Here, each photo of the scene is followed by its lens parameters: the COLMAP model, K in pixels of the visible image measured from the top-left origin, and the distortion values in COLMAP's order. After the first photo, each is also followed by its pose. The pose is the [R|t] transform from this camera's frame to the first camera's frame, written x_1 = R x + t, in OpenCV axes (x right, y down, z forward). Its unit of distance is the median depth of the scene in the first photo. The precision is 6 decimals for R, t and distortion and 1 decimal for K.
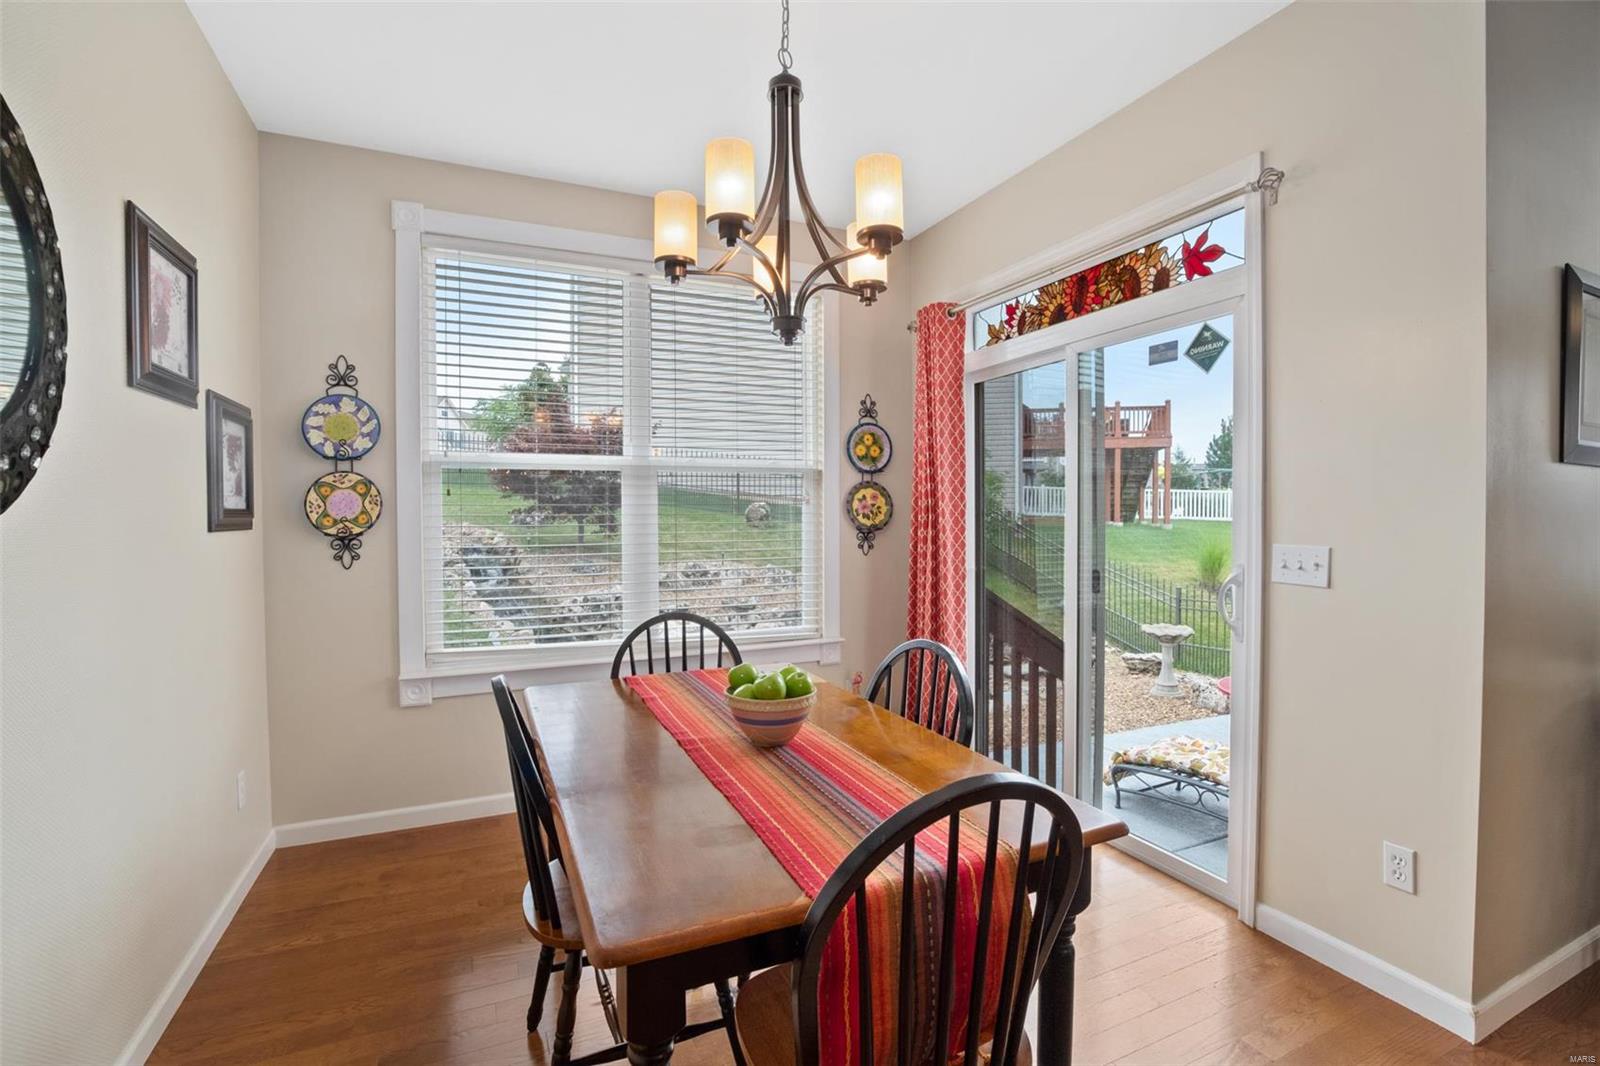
lens RADIAL K [[736.5, 0, 821.7], [0, 736.5, 524.4], [0, 0, 1]] dist [-0.021956, -0.000594]
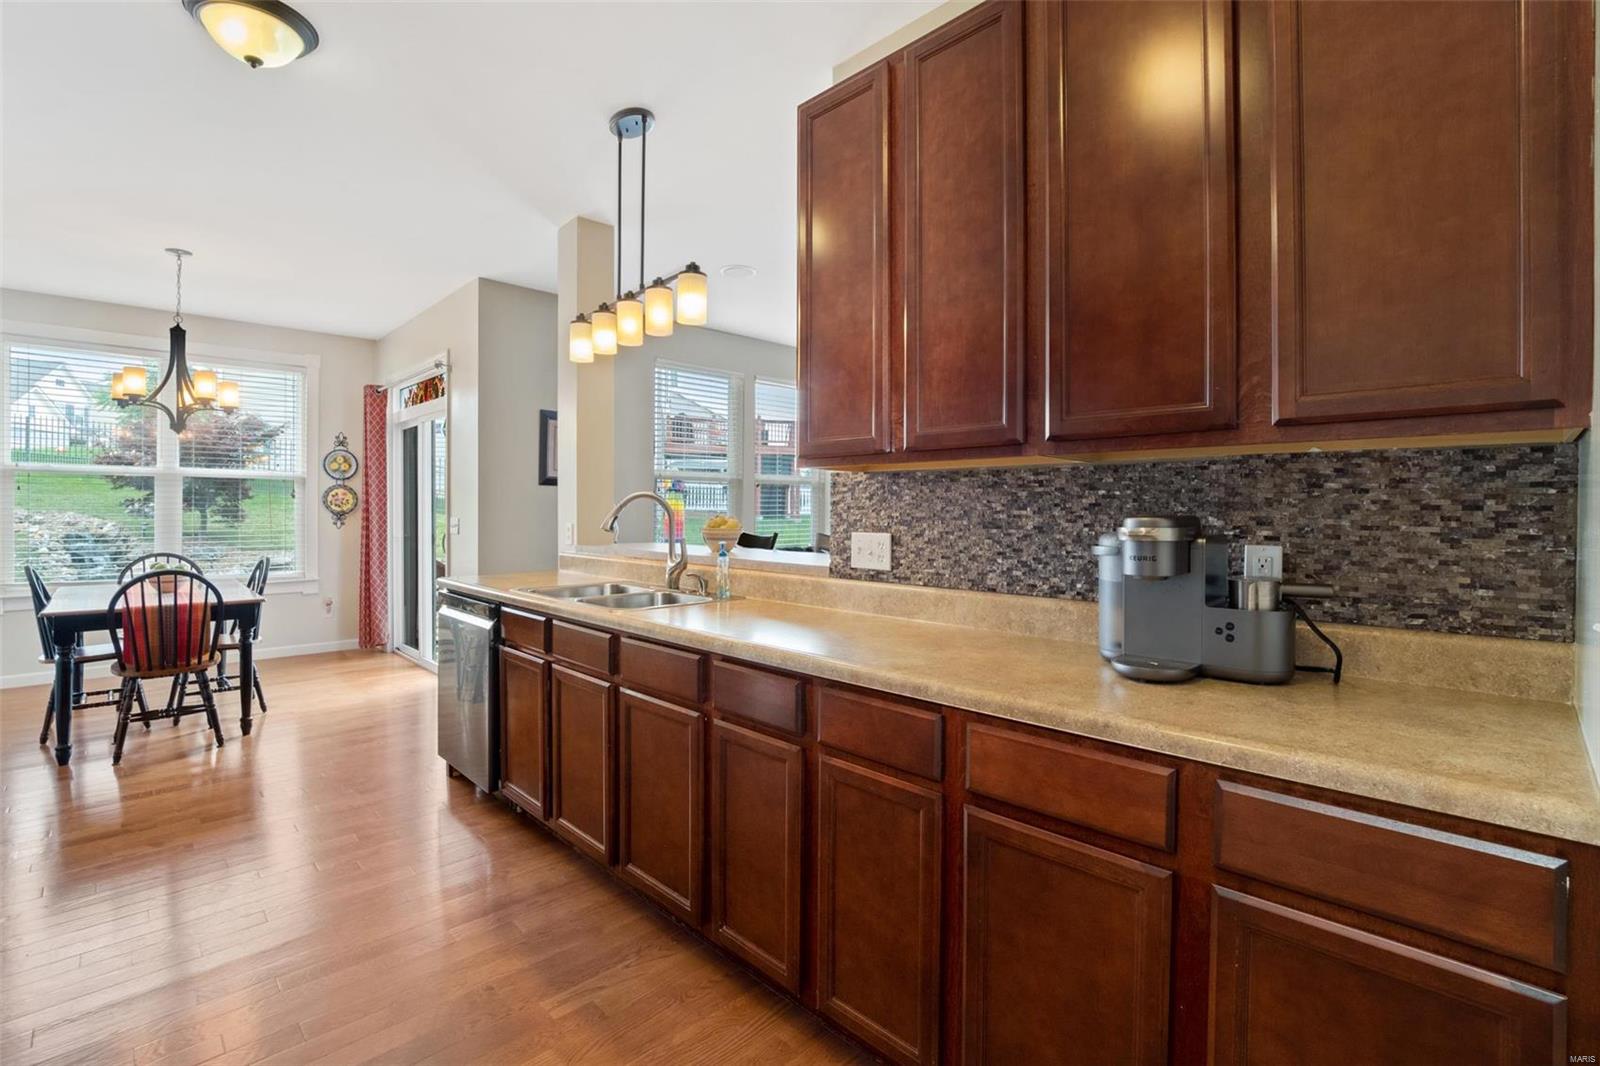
lens RADIAL K [[736.5, 0, 821.7], [0, 736.5, 524.4], [0, 0, 1]] dist [-0.021956, -0.000594]
pose [[0.944674, 0.000899, 0.328008, 0.620833], [-0.002690, 0.999984, 0.005007, 0.023356], [-0.327998, -0.005612, 0.944662, -1.039251]]
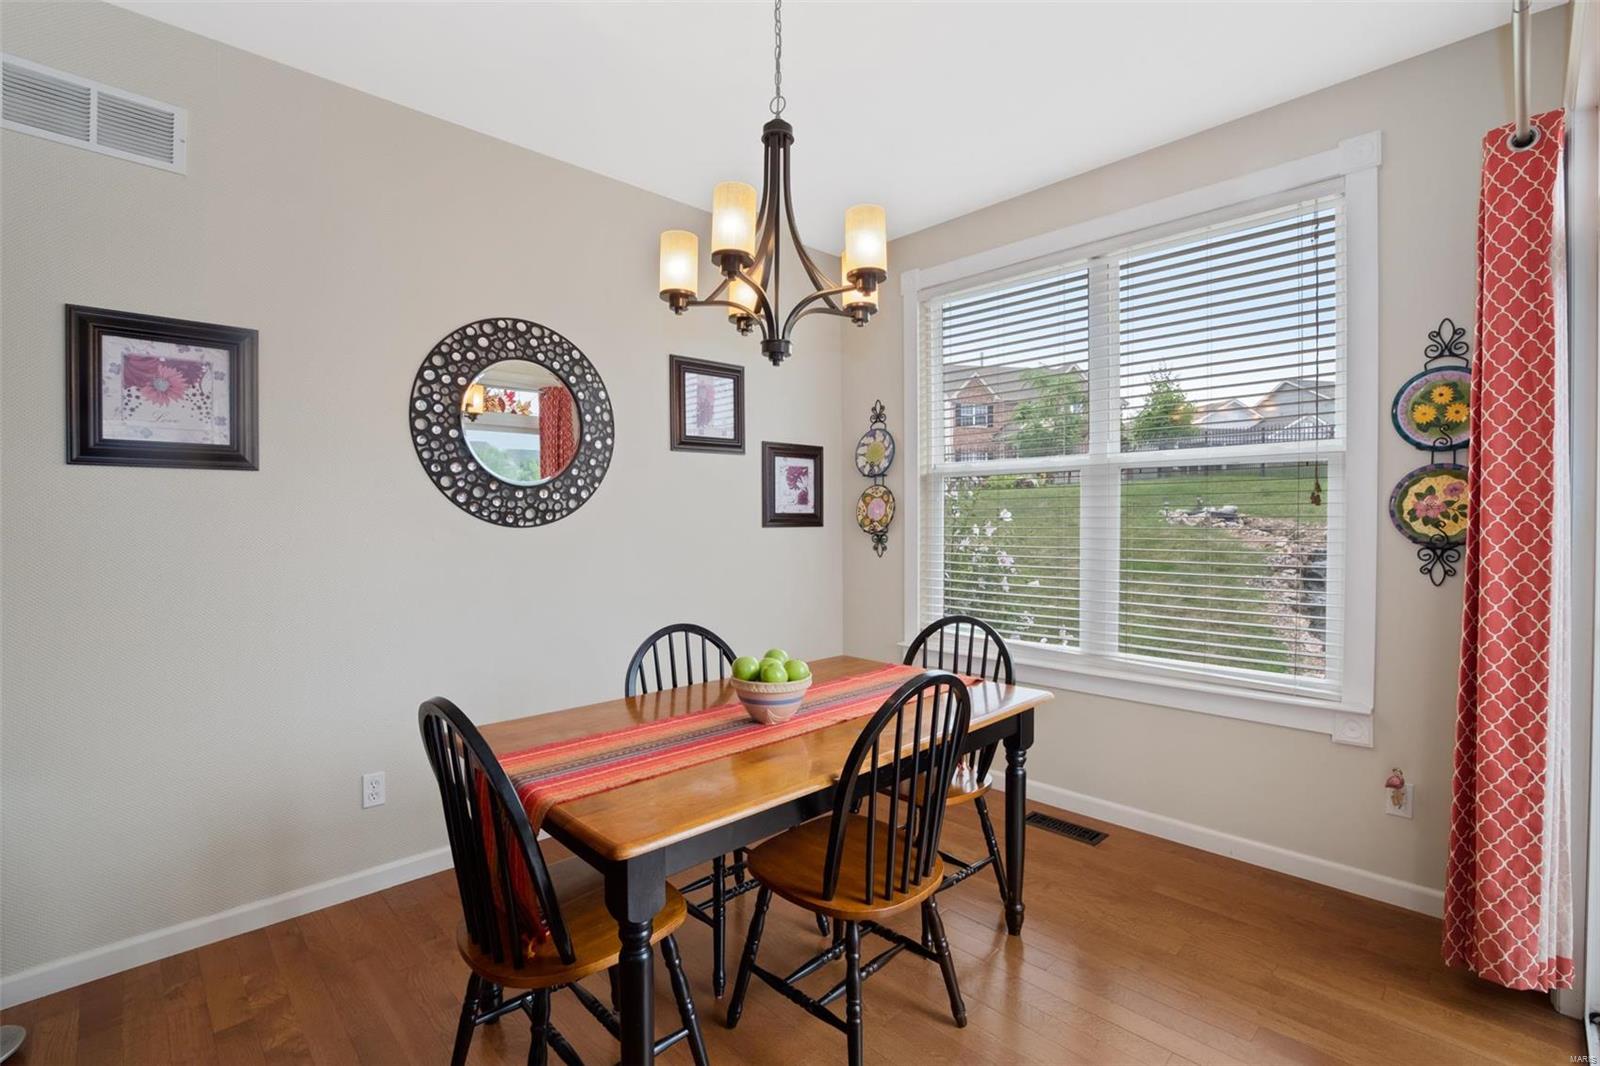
lens RADIAL K [[762.3, 0, 800.0], [0, 762.3, 533.0], [0, 0, 1]] dist [-0.000641, 0.000032]
pose [[0.328944, 0.025519, -0.944004, 0.540447], [-0.009896, 0.999673, 0.023576, -0.012652], [0.944297, 0.001587, 0.329089, 0.331933]]
